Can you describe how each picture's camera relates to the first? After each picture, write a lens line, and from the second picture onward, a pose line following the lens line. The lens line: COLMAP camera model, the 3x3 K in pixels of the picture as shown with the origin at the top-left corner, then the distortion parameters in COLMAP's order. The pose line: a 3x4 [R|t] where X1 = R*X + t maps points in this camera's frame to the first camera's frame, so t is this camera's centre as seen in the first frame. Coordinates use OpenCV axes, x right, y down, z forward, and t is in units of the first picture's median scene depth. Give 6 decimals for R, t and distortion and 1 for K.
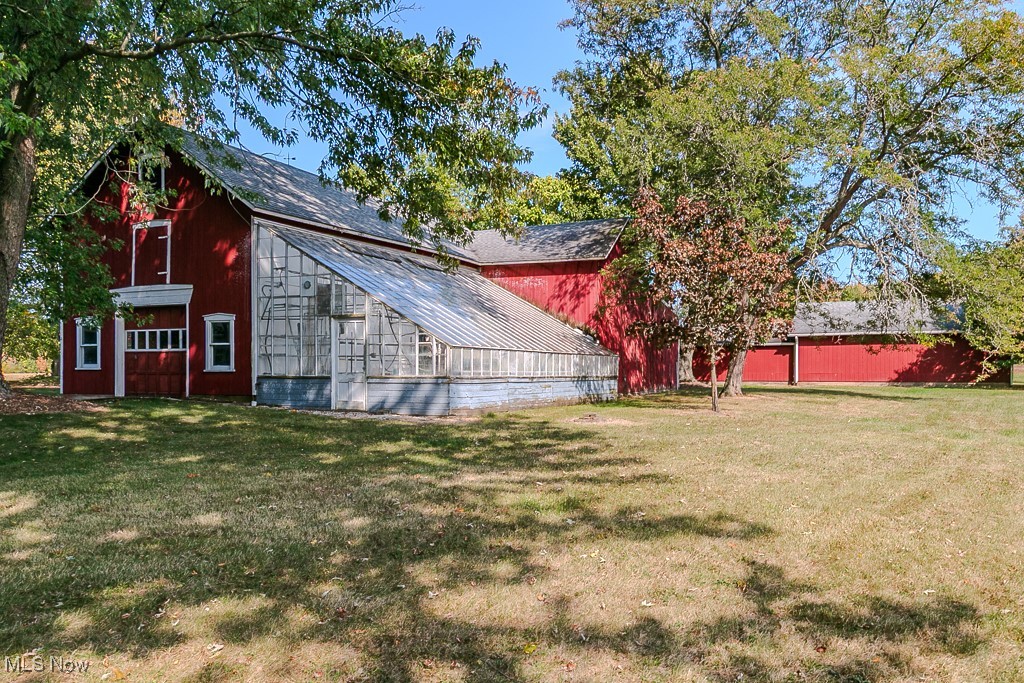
lens RADIAL K [[680.0, 0, 510.7], [0, 680.0, 338.3], [0, 0, 1]] dist [-0.004153, 0.000887]
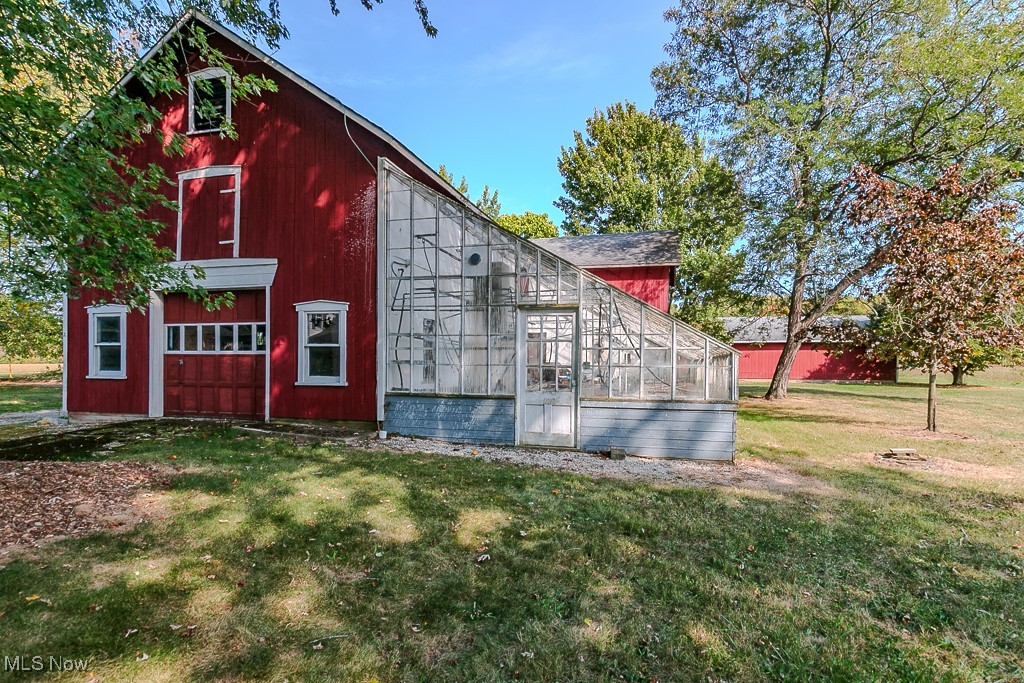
lens RADIAL K [[476.1, 0, 514.3], [0, 476.1, 349.8], [0, 0, 1]] dist [0.001606, -0.000184]
pose [[0.988108, 0.009993, 0.153434, -0.295293], [-0.012642, 0.999787, 0.016298, 0.002553], [-0.153239, -0.018044, 0.988024, 0.470506]]
